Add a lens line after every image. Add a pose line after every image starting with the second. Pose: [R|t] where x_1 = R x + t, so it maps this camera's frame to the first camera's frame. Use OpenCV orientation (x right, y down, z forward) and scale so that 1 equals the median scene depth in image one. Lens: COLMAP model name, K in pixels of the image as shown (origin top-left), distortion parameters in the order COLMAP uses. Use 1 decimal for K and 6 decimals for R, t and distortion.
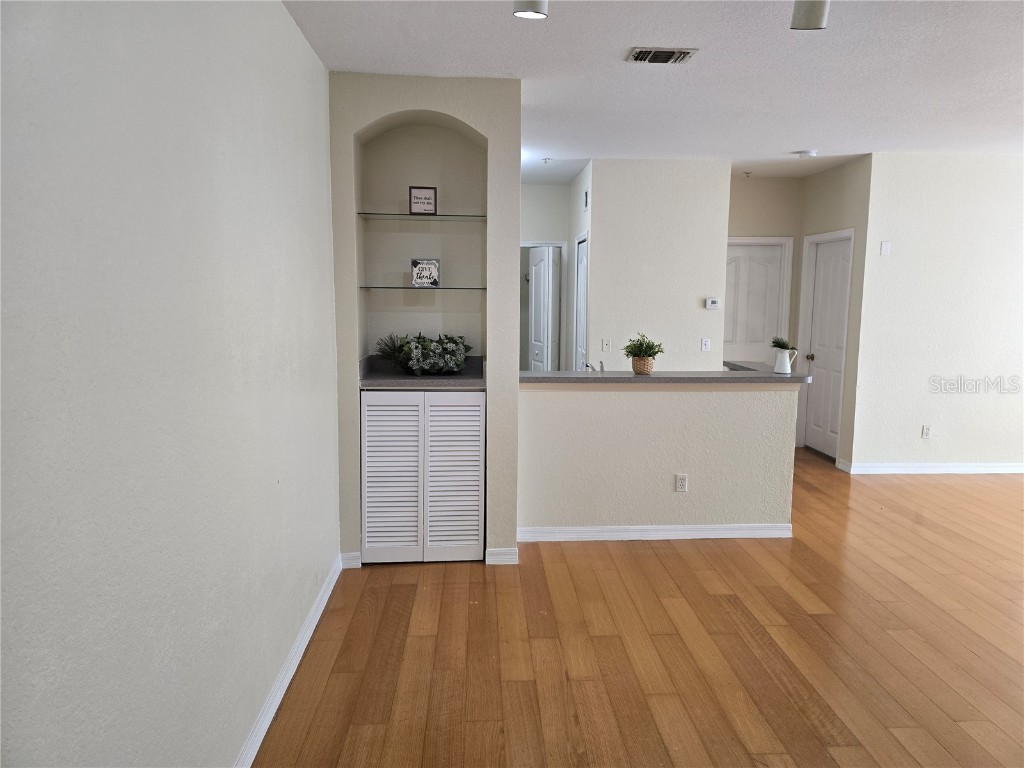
lens RADIAL K [[683.0, 0, 515.1], [0, 683.0, 375.8], [0, 0, 1]] dist [0.065887, -0.083797]
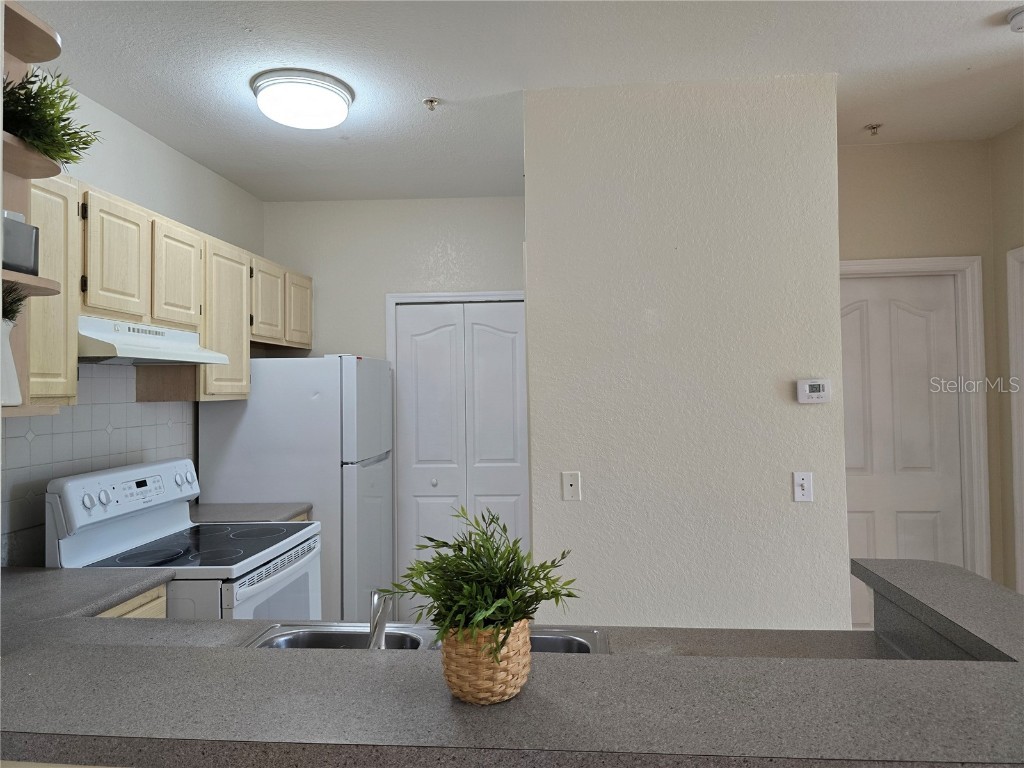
lens RADIAL K [[683.0, 0, 515.1], [0, 683.0, 375.8], [0, 0, 1]] dist [0.065887, -0.083797]
pose [[0.989026, -0.020875, -0.146256, 0.224079], [-0.000284, 0.989697, -0.143179, -0.071162], [0.147738, 0.141649, 0.978830, 0.737435]]
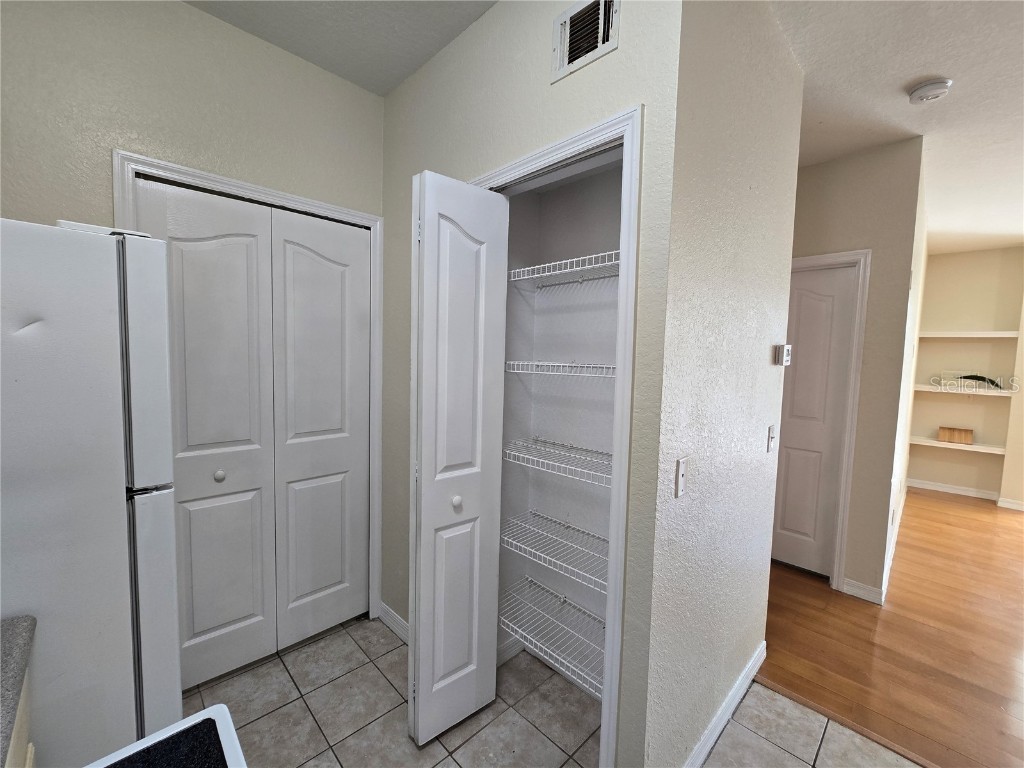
lens RADIAL K [[419.8, 0, 507.4], [0, 419.8, 381.0], [0, 0, 1]] dist [-0.001440, -0.000678]
pose [[0.759314, -0.030304, 0.650019, -0.077205], [0.060022, 0.997918, -0.023591, -0.122265], [-0.647950, 0.056928, 0.759552, 1.211491]]
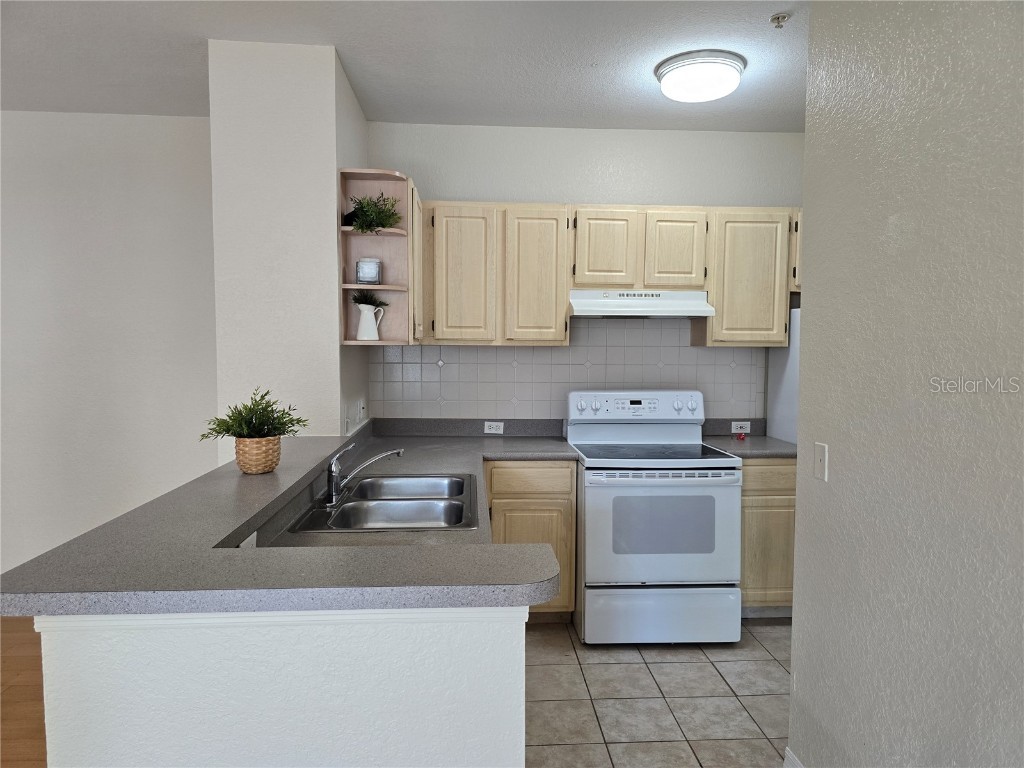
lens RADIAL K [[675.1, 0, 512.0], [0, 675.1, 384.0], [0, 0, 1]] dist [0.074359, -0.081083]
pose [[0.004916, 0.053741, -0.998543, 0.646565], [-0.130883, 0.990000, 0.052637, -0.110717], [0.991386, 0.130433, 0.011901, 1.120868]]
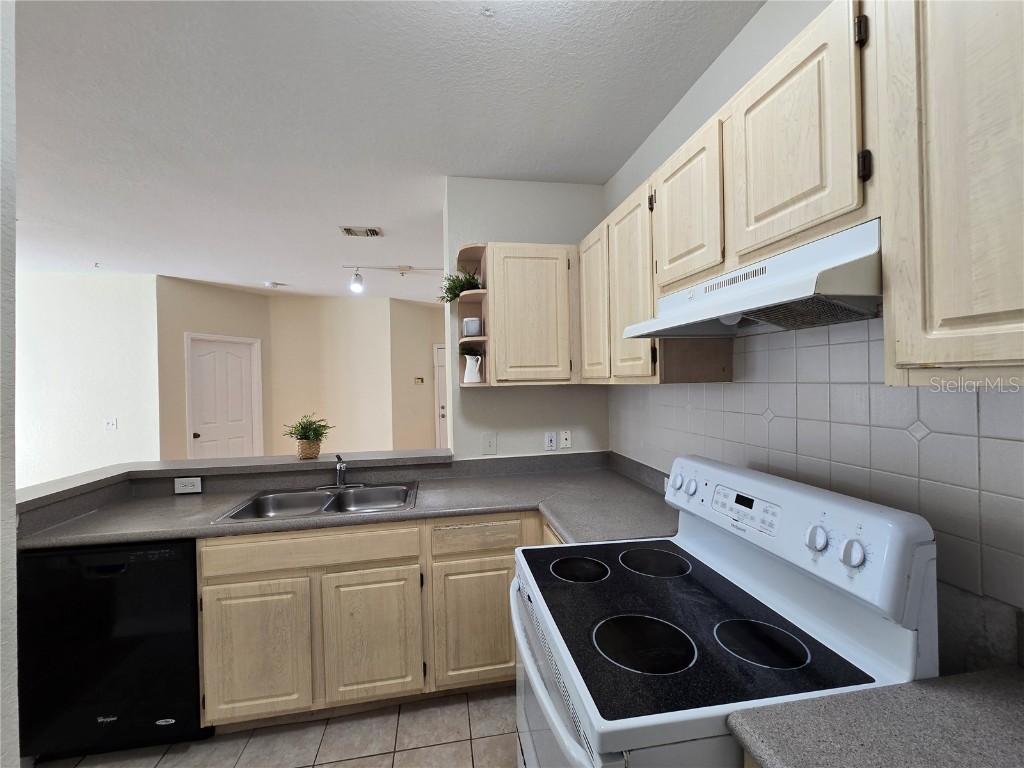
lens RADIAL K [[419.8, 0, 507.4], [0, 419.8, 381.0], [0, 0, 1]] dist [-0.001440, -0.000678]
pose [[-0.993678, 0.014345, -0.111345, -0.015542], [0.000763, 0.992642, 0.121081, -0.165467], [0.112263, 0.120230, -0.986378, 1.506324]]
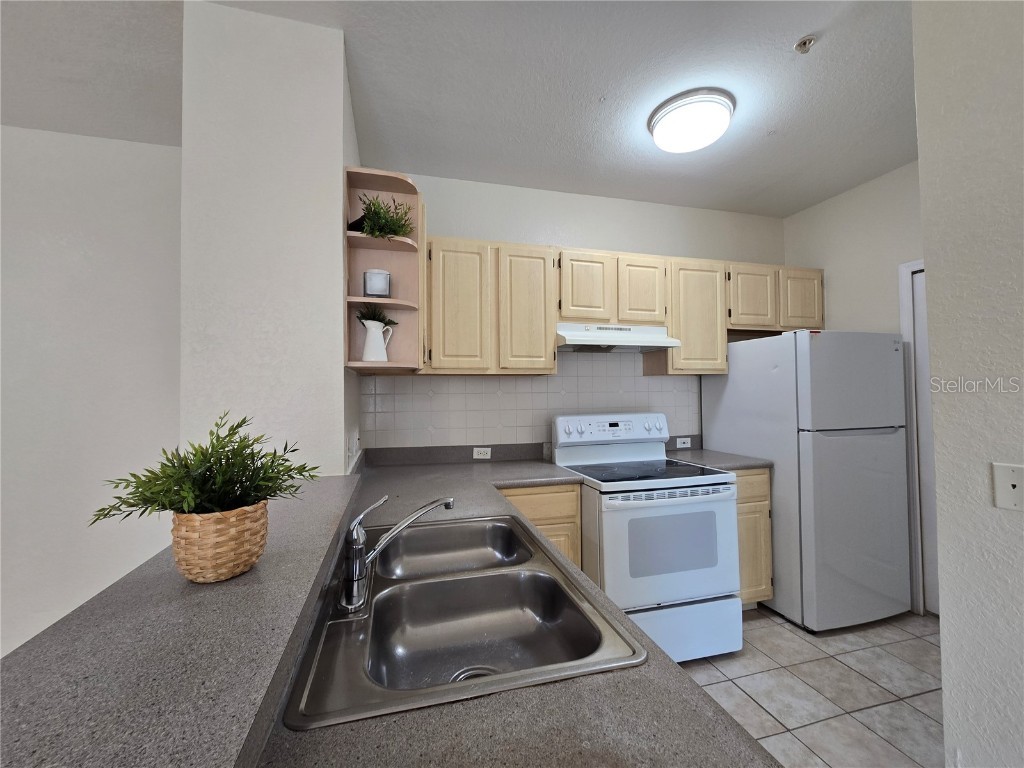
lens RADIAL K [[419.8, 0, 507.4], [0, 419.8, 381.0], [0, 0, 1]] dist [-0.001440, -0.000678]
pose [[0.199130, -0.033079, -0.979415, 0.352771], [-0.110472, 0.992302, -0.055975, -0.075509], [0.973726, 0.119344, 0.193943, 1.024549]]
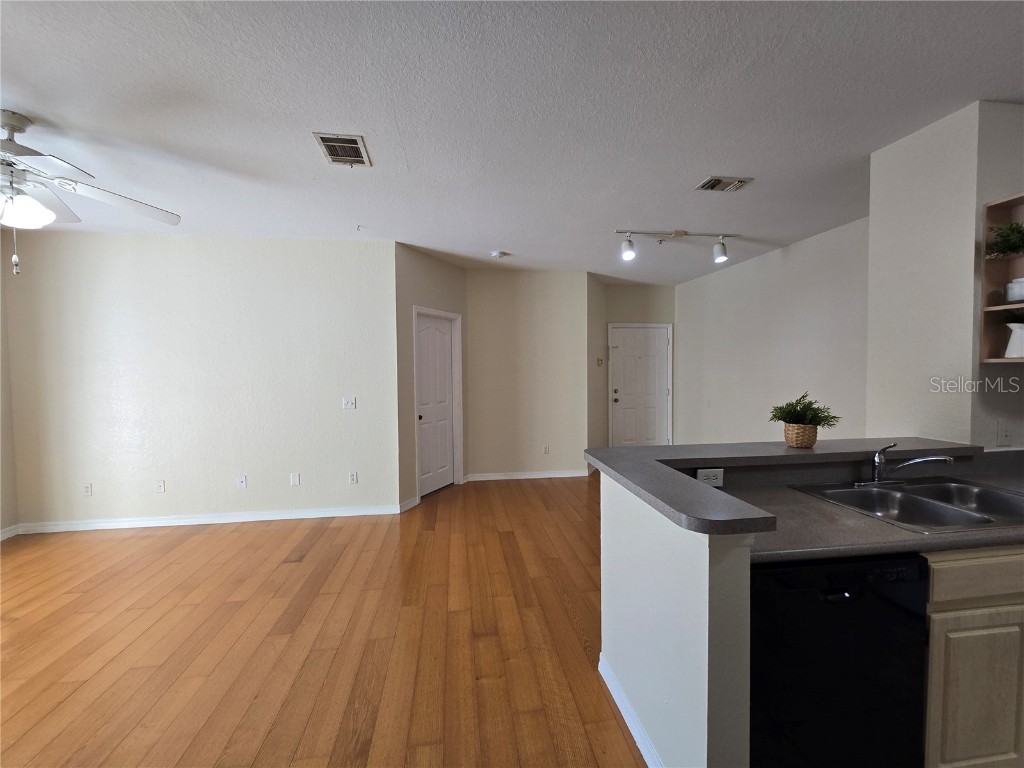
lens RADIAL K [[419.8, 0, 507.4], [0, 419.8, 381.0], [0, 0, 1]] dist [-0.001440, -0.000678]
pose [[-0.997515, 0.004354, -0.070314, 0.519884], [-0.006517, 0.988105, 0.153645, -0.138002], [0.070147, 0.153722, -0.985621, 1.366107]]
